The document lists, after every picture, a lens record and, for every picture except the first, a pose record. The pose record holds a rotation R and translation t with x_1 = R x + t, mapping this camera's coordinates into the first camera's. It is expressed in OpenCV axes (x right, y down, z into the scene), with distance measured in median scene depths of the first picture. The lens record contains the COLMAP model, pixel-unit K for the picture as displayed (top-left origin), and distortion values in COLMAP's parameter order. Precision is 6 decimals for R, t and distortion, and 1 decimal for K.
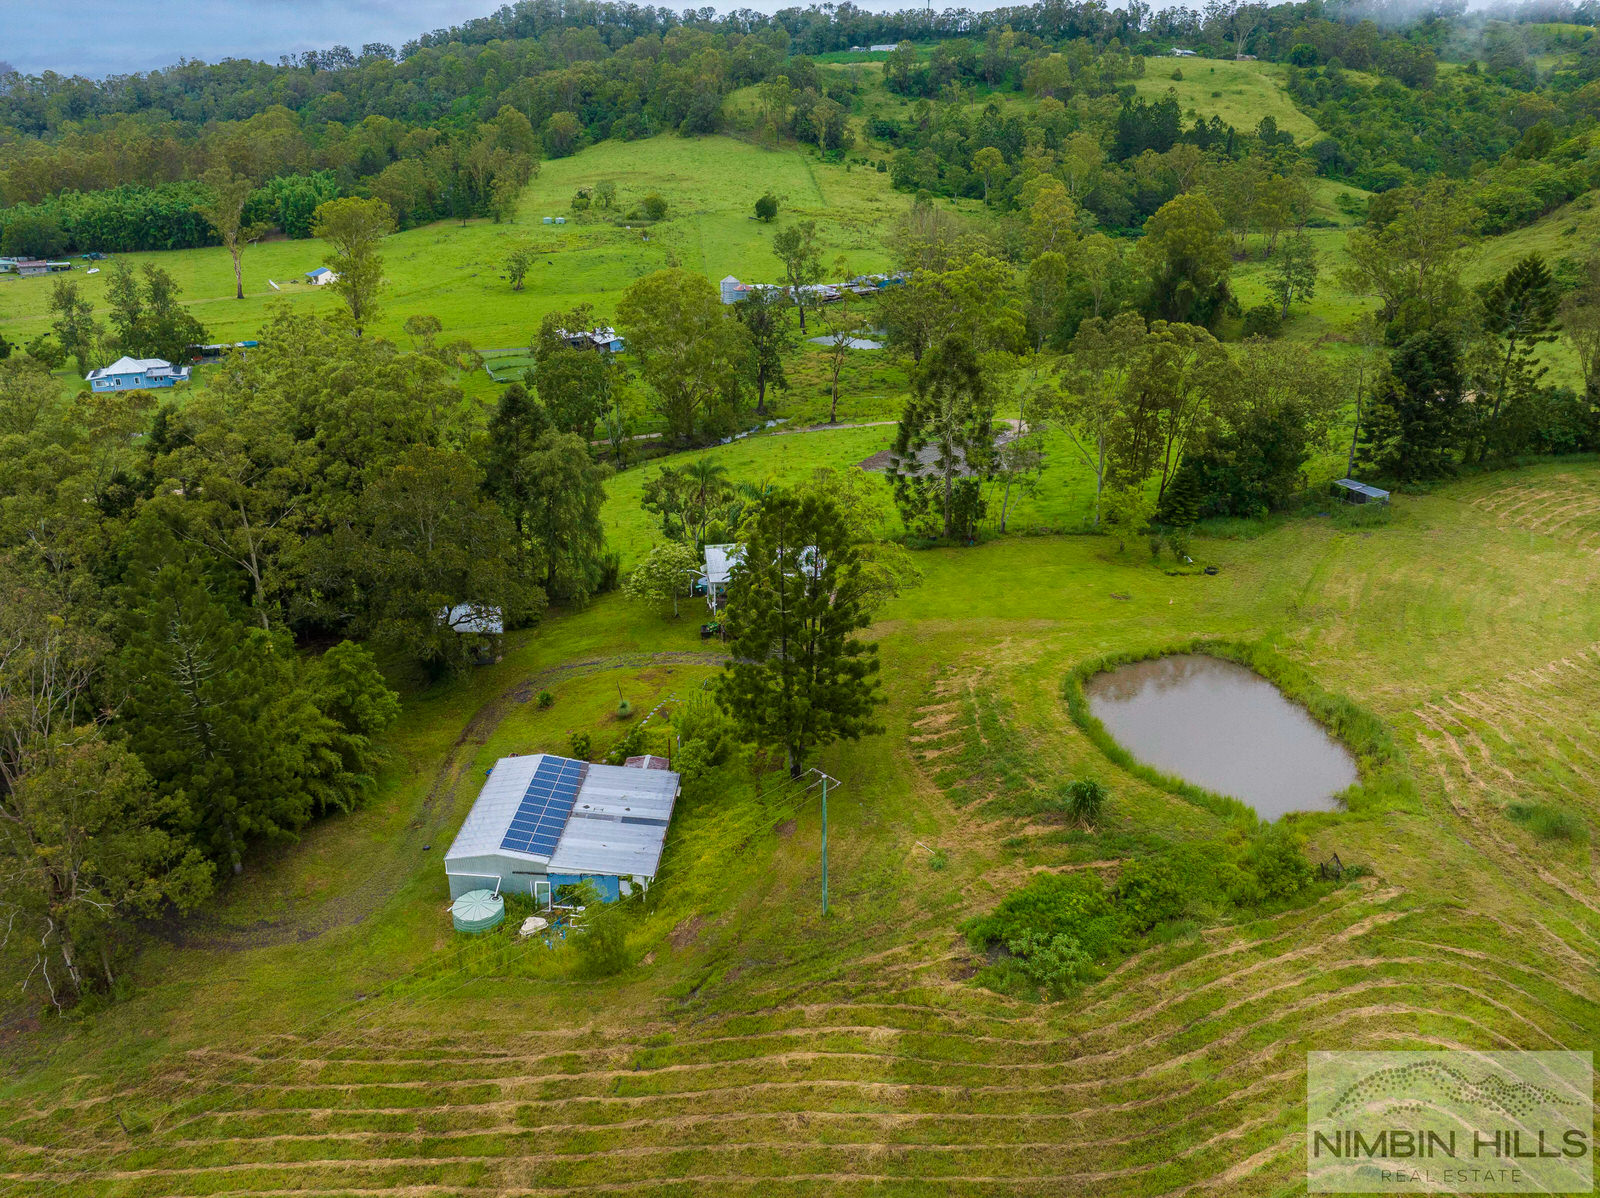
lens RADIAL K [[1111.4, 0, 785.2], [0, 1111.4, 587.4], [0, 0, 1]] dist [-0.059381, 0.027618]
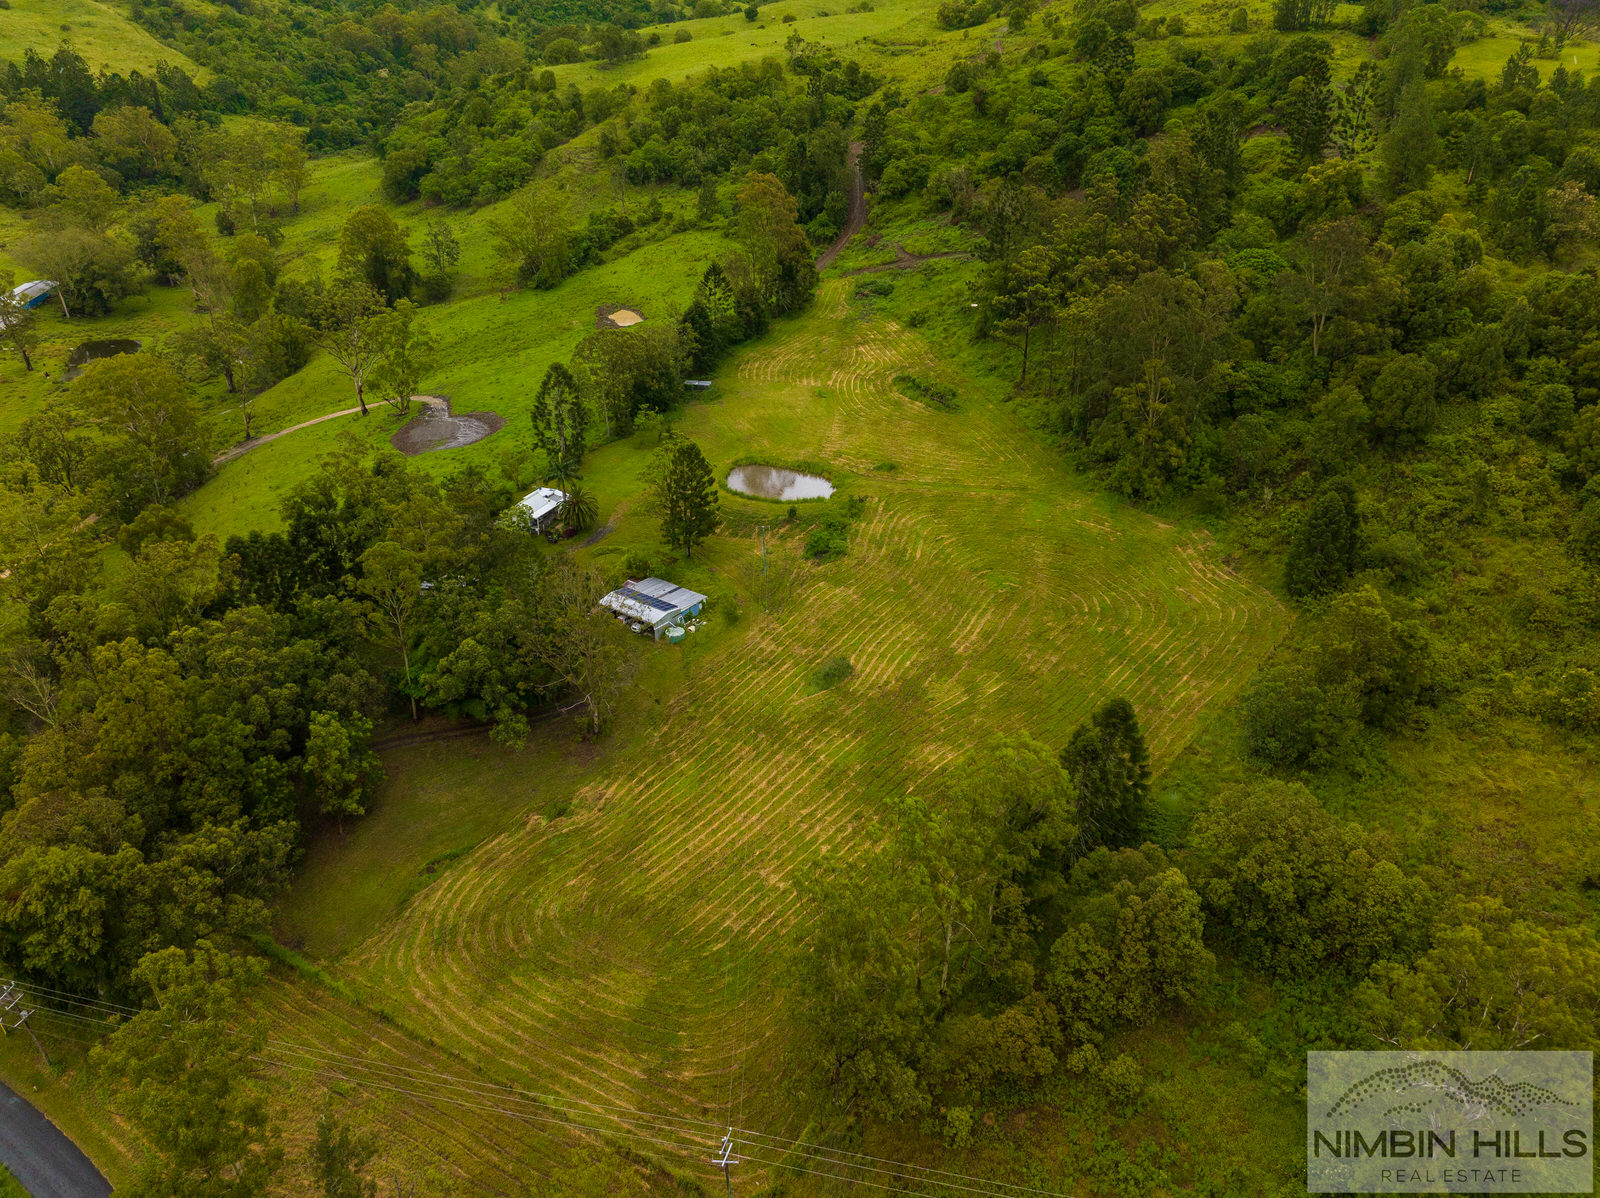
lens RADIAL K [[1111.4, 0, 773.9], [0, 1111.4, 588.9], [0, 0, 1]] dist [-0.059381, 0.027618]
pose [[0.566962, -0.388314, 0.726475, -1.150156], [0.315727, 0.917006, 0.243754, -0.207182], [-0.760835, 0.091169, 0.642509, -0.486949]]
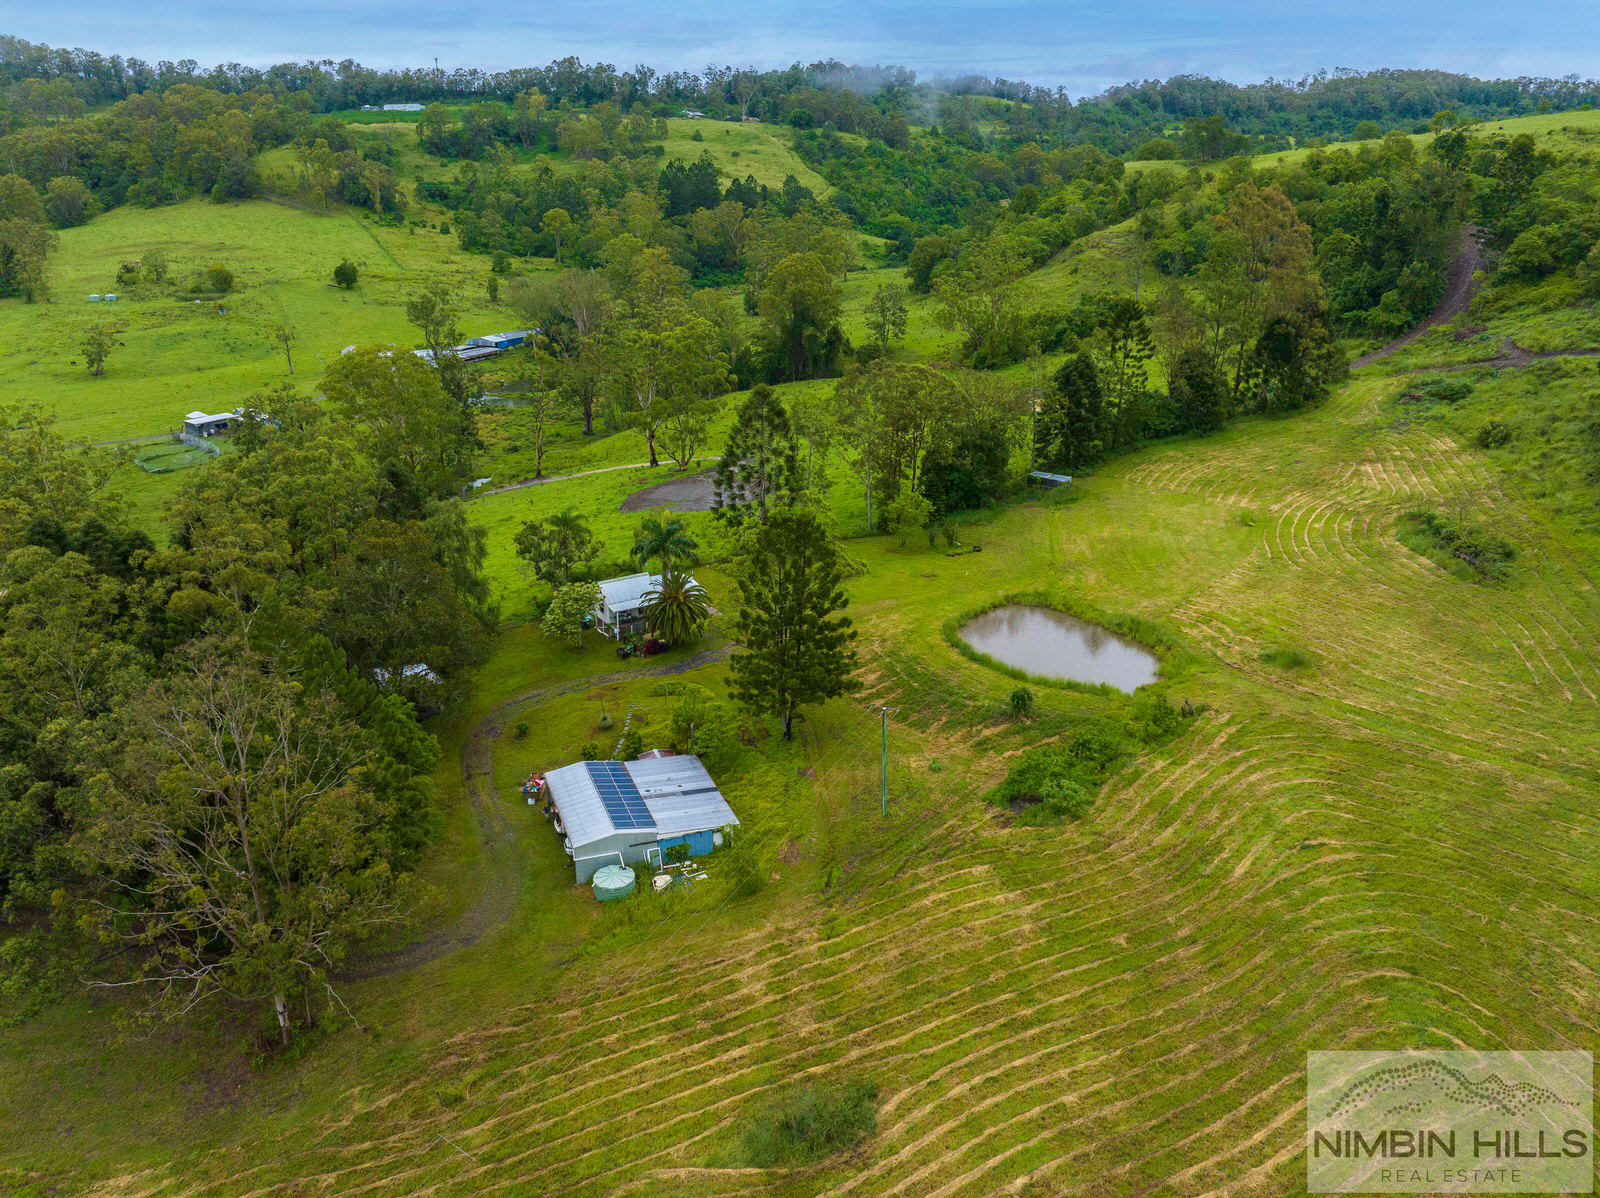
lens RADIAL K [[1111.4, 0, 783.6], [0, 1111.4, 596.8], [0, 0, 1]] dist [-0.059381, 0.027618]
pose [[0.916323, -0.139350, 0.375412, -0.302137], [0.152731, 0.988250, -0.005961, 0.012731], [-0.370170, 0.062800, 0.926839, -0.120237]]
